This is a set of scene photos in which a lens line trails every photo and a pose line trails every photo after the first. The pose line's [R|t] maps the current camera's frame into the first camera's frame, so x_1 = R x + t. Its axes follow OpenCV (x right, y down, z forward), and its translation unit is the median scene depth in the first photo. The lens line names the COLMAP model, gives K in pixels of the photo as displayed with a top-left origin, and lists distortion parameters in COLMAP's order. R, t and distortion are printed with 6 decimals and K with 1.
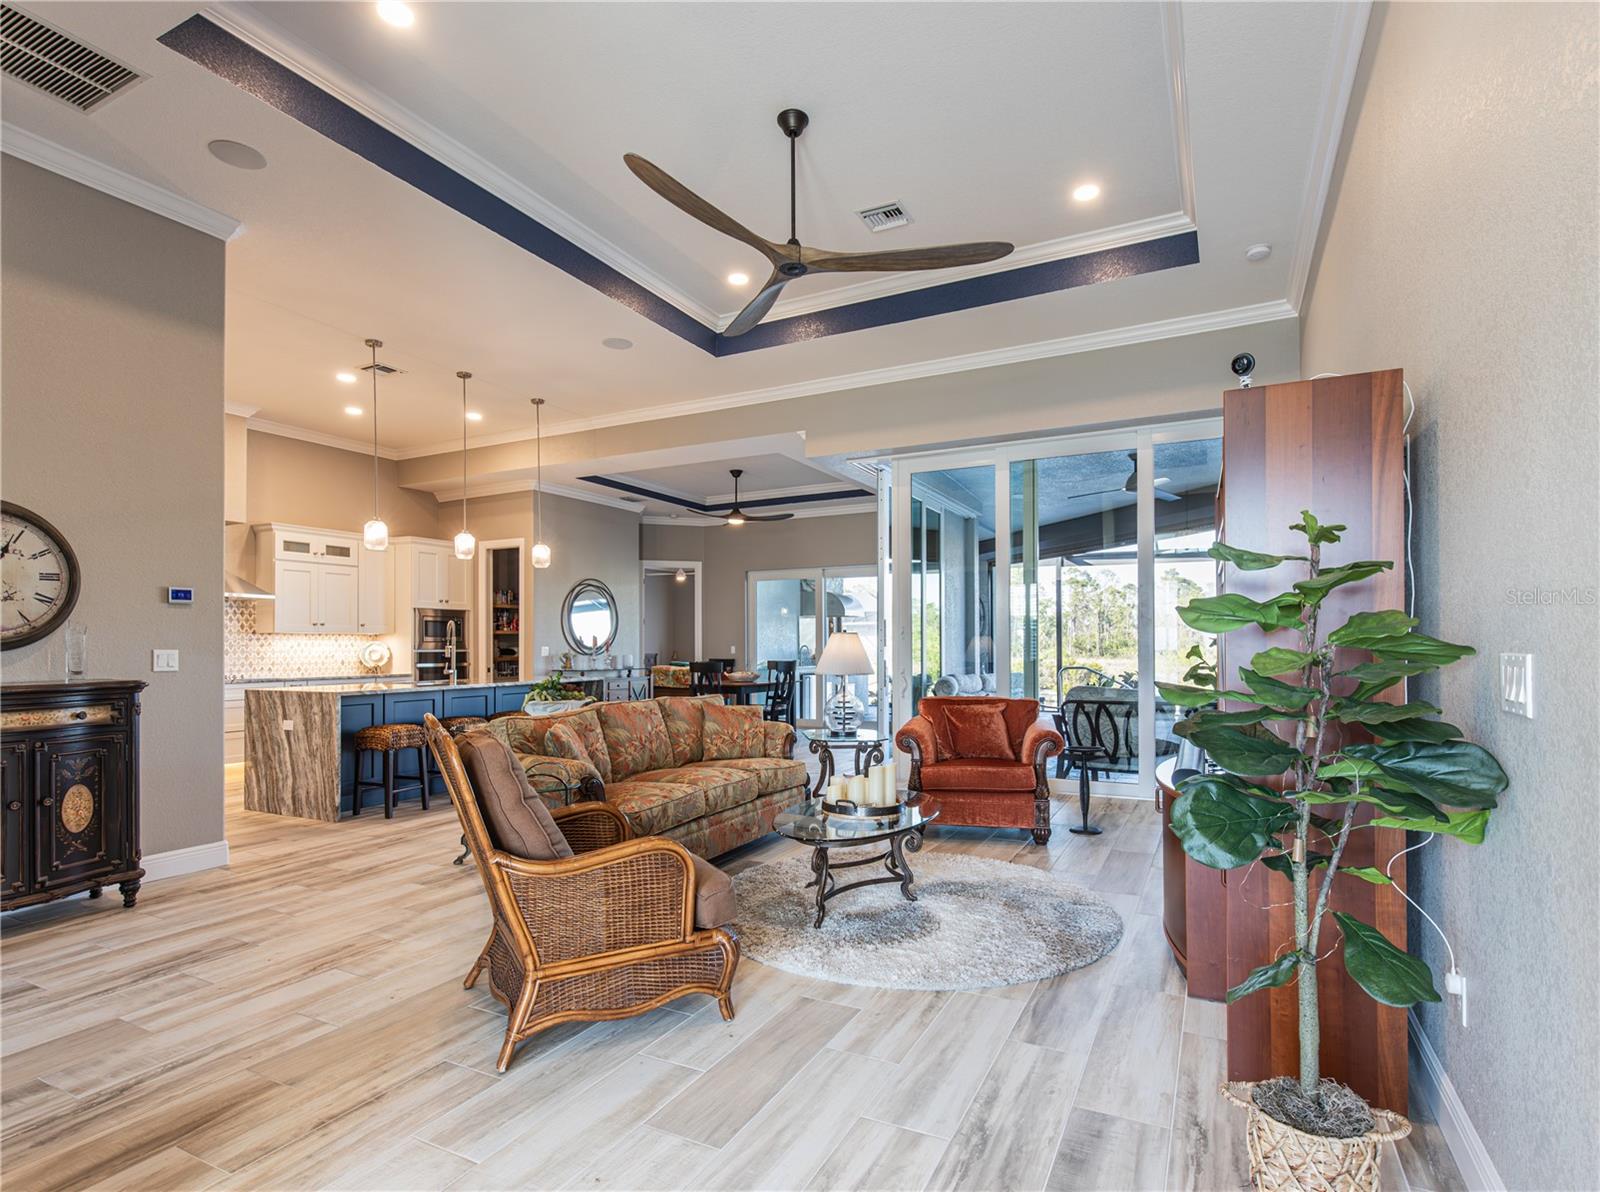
lens RADIAL K [[841.0, 0, 786.6], [0, 841.0, 643.1], [0, 0, 1]] dist [-0.000027, -0.000067]
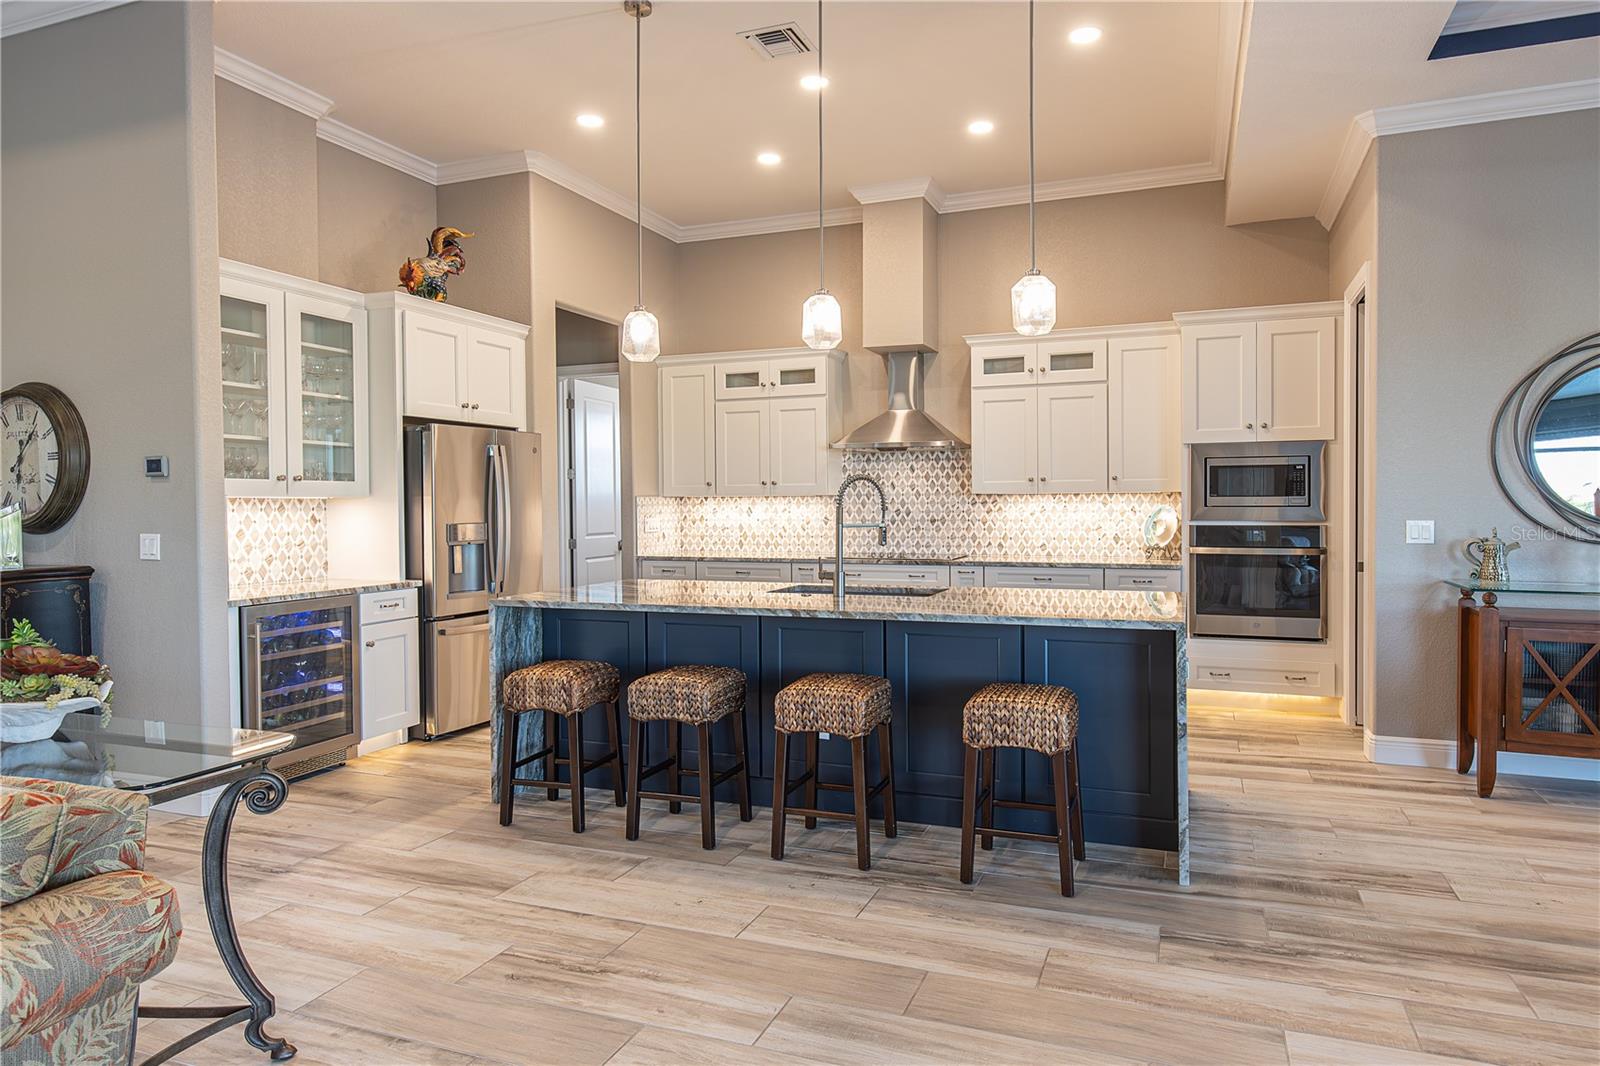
lens RADIAL K [[949.5, 0, 804.0], [0, 949.5, 521.0], [0, 0, 1]] dist [-0.005428, 0.000126]
pose [[0.092424, 0.022893, -0.995457, 0.153587], [0.006200, 0.999703, 0.023566, -0.008367], [0.995700, -0.008350, 0.092255, 0.732193]]
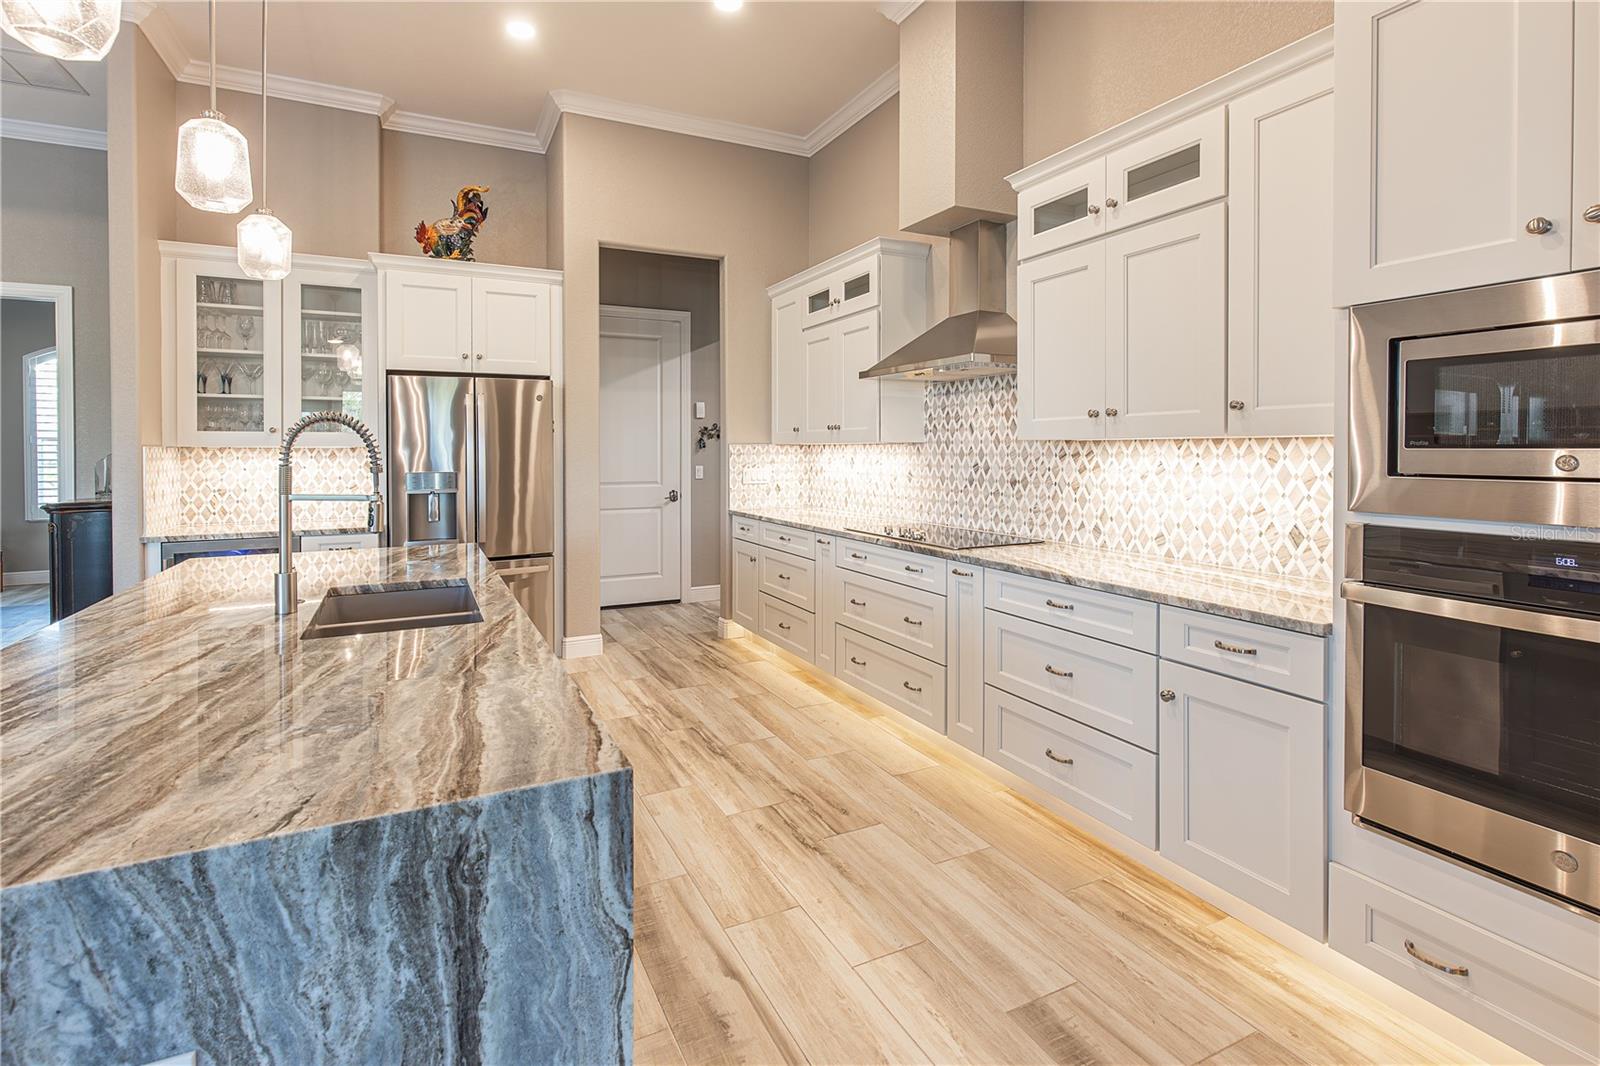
lens RADIAL K [[760.8, 0, 784.1], [0, 760.8, 457.6], [0, 0, 1]] dist [0.005639, -0.001258]
pose [[-0.604755, 0.015603, -0.796259, -0.222509], [0.006481, 0.999871, 0.014671, -0.009257], [0.796385, 0.003712, -0.604778, 1.056357]]
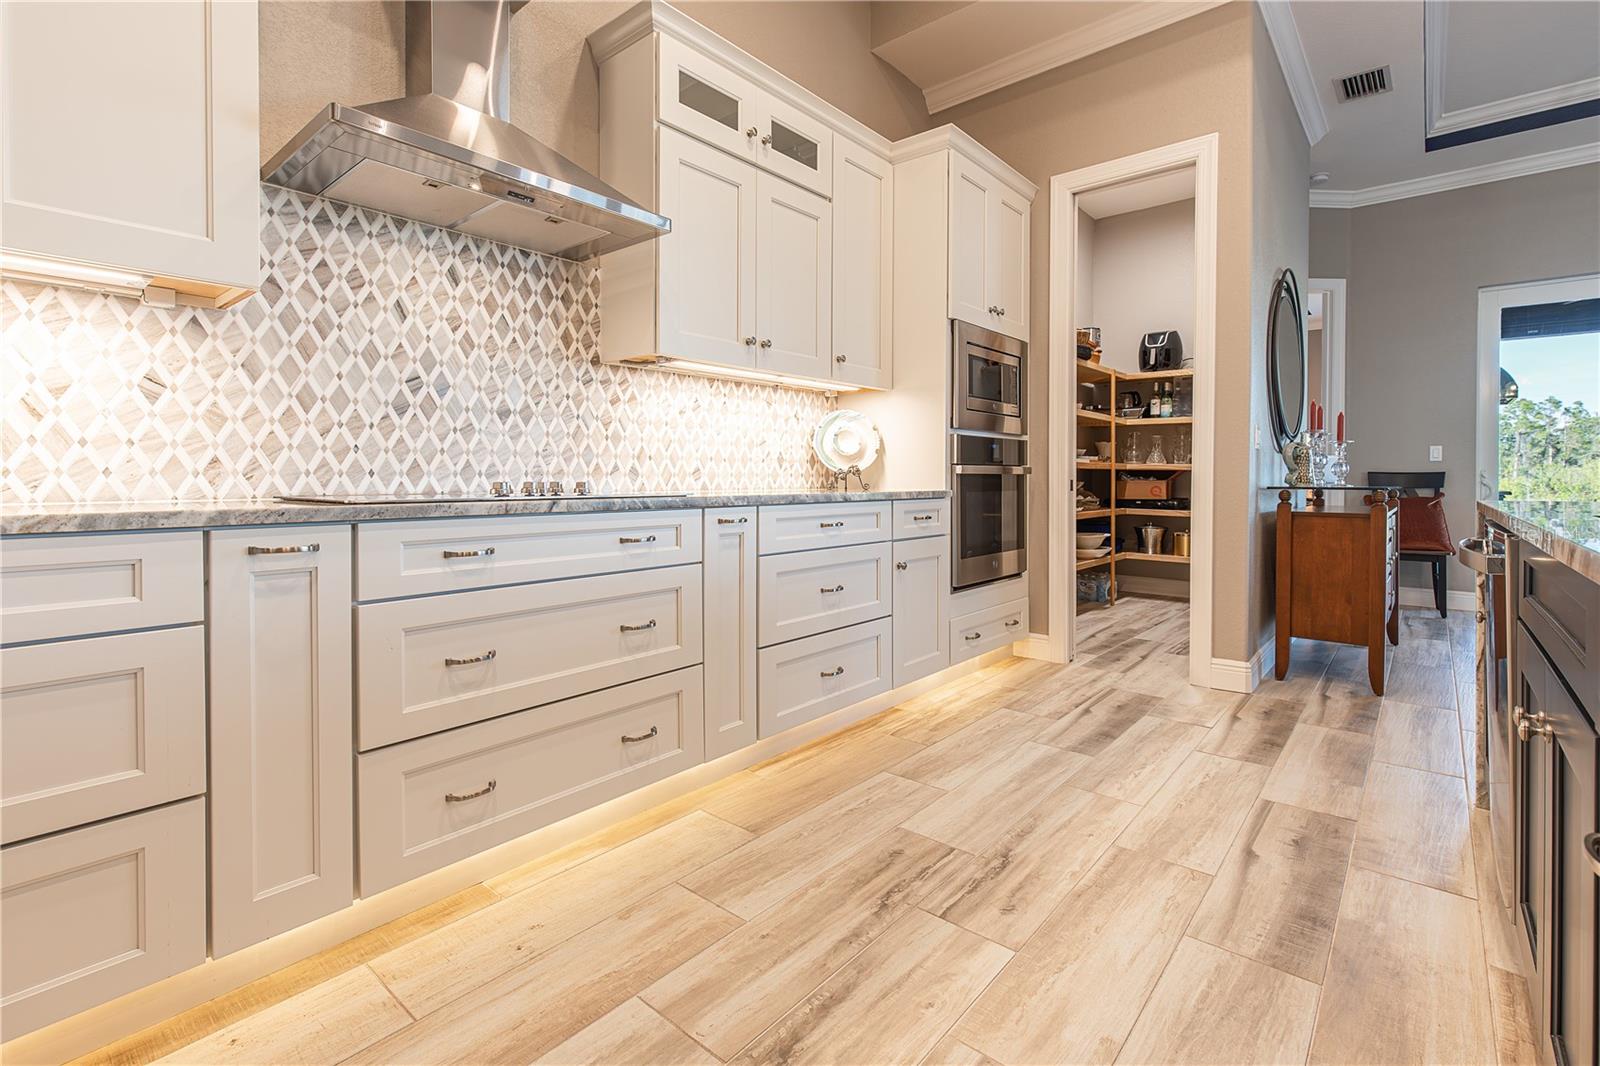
lens RADIAL K [[760.8, 0, 780.8], [0, 760.8, 494.1], [0, 0, 1]] dist [0.005639, -0.001258]
pose [[0.973649, 0.005852, -0.227977, -0.462833], [-0.001574, 0.999819, 0.018944, 0.033275], [0.228047, -0.018086, 0.973482, 0.677081]]
